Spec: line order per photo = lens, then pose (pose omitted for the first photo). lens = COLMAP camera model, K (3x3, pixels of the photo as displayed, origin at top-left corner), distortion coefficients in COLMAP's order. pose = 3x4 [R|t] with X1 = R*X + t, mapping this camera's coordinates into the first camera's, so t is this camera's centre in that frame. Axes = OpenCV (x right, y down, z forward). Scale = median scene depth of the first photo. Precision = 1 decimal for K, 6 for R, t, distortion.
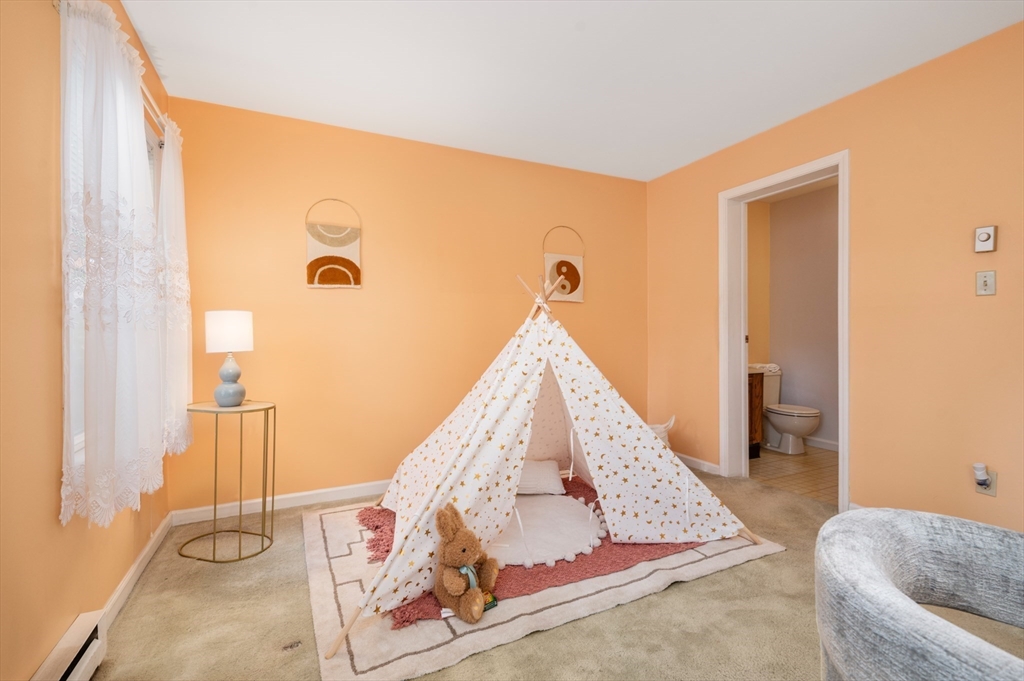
lens RADIAL K [[468.1, 0, 512.0], [0, 468.1, 340.5], [0, 0, 1]] dist [0.000868, -0.000238]
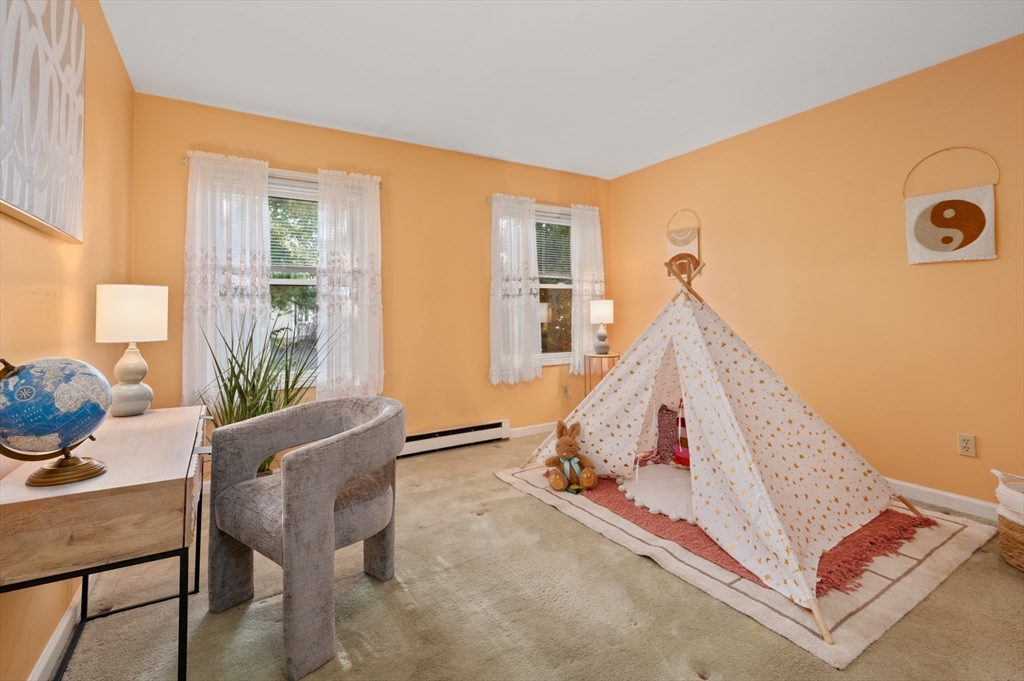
lens RADIAL K [[473.2, 0, 512.6], [0, 473.2, 304.4], [0, 0, 1]] dist [-0.000182, -0.000030]
pose [[0.090540, -0.013292, -0.995804, 1.160040], [0.000433, 0.999911, -0.013307, -0.022322], [0.995893, 0.000774, 0.090538, 0.514282]]
